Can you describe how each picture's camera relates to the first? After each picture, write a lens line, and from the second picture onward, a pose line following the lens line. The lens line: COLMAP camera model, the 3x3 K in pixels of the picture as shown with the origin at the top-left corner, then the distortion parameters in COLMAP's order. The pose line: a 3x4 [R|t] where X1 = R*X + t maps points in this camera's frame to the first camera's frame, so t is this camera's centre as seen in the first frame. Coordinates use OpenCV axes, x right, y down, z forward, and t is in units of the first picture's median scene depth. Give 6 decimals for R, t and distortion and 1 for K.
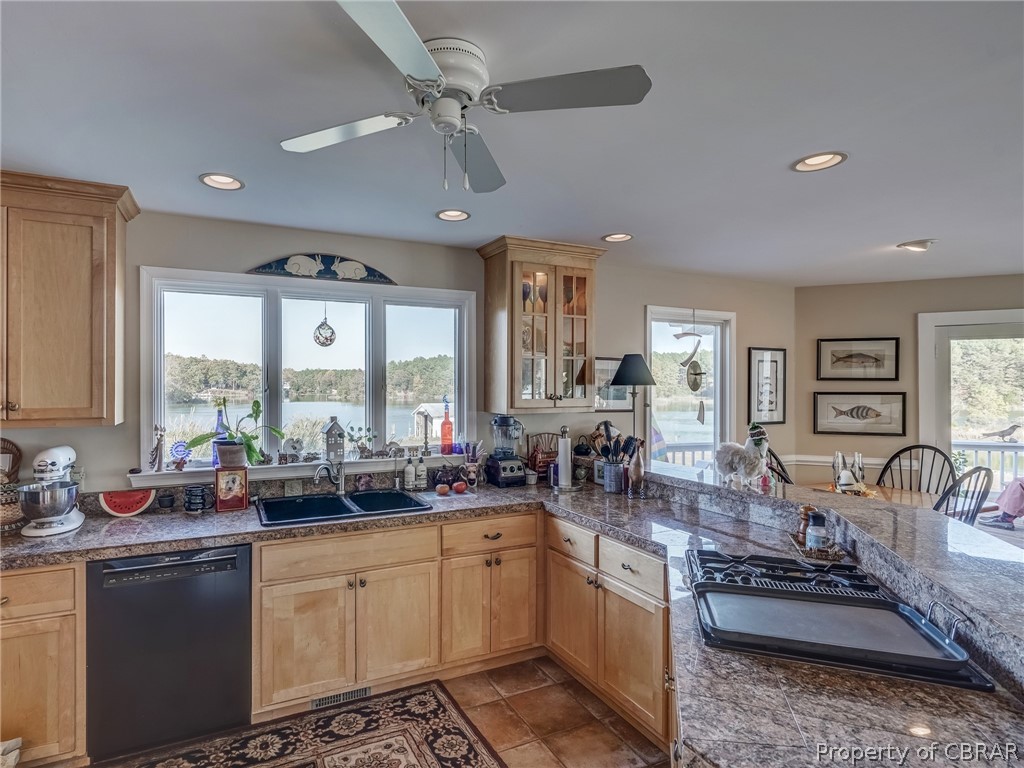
lens RADIAL K [[519.4, 0, 448.9], [0, 519.4, 385.8], [0, 0, 1]] dist [-0.001472, 0.000703]
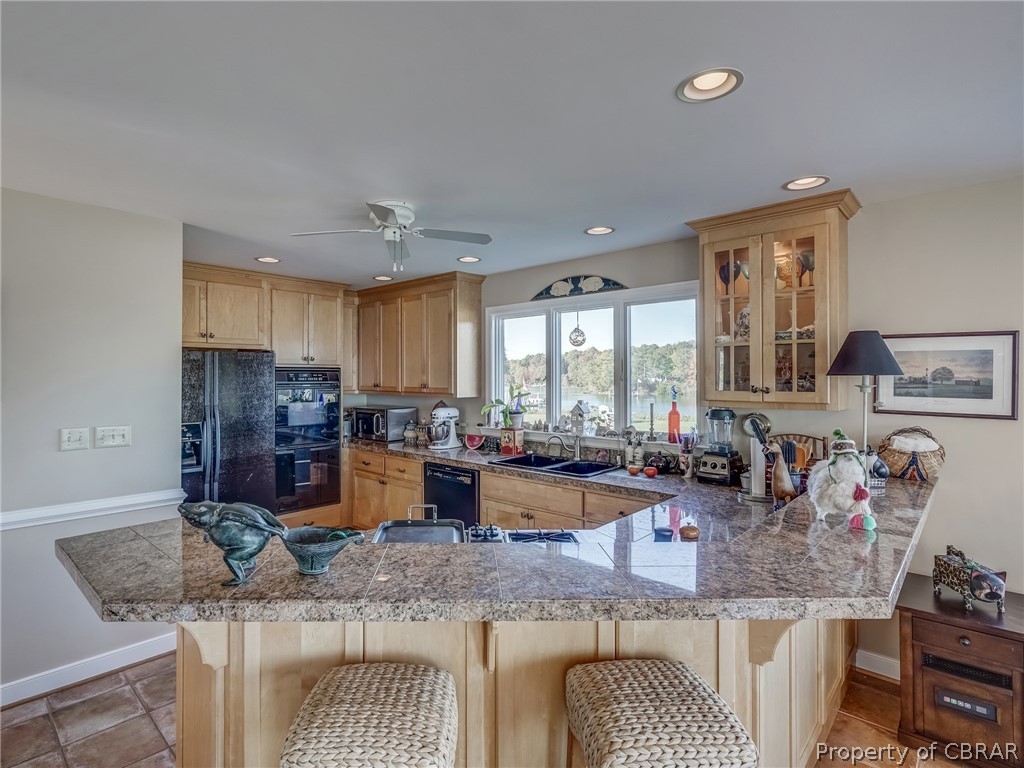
lens RADIAL K [[521.8, 0, 469.9], [0, 521.8, 376.3], [0, 0, 1]] dist [-0.000075, 0.000205]
pose [[0.374589, -0.002444, -0.927188, 1.004115], [0.000240, 0.999997, -0.002539, 0.002995], [0.927191, 0.000728, 0.374588, 0.295635]]
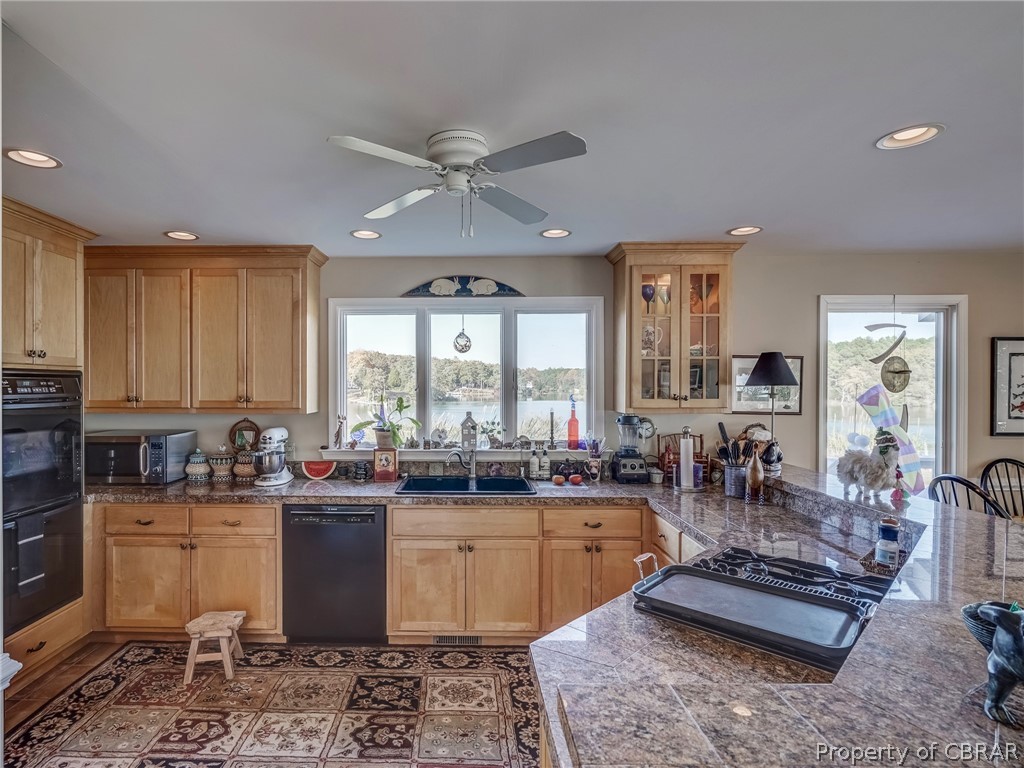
lens RADIAL K [[529.3, 0, 458.7], [0, 529.3, 386.3], [0, 0, 1]] dist [-0.000837, -0.000017]
pose [[0.906608, 0.001342, -0.421972, 0.305278], [-0.000282, 0.999997, 0.002574, -0.002412], [0.421974, -0.002215, 0.906605, -0.122023]]
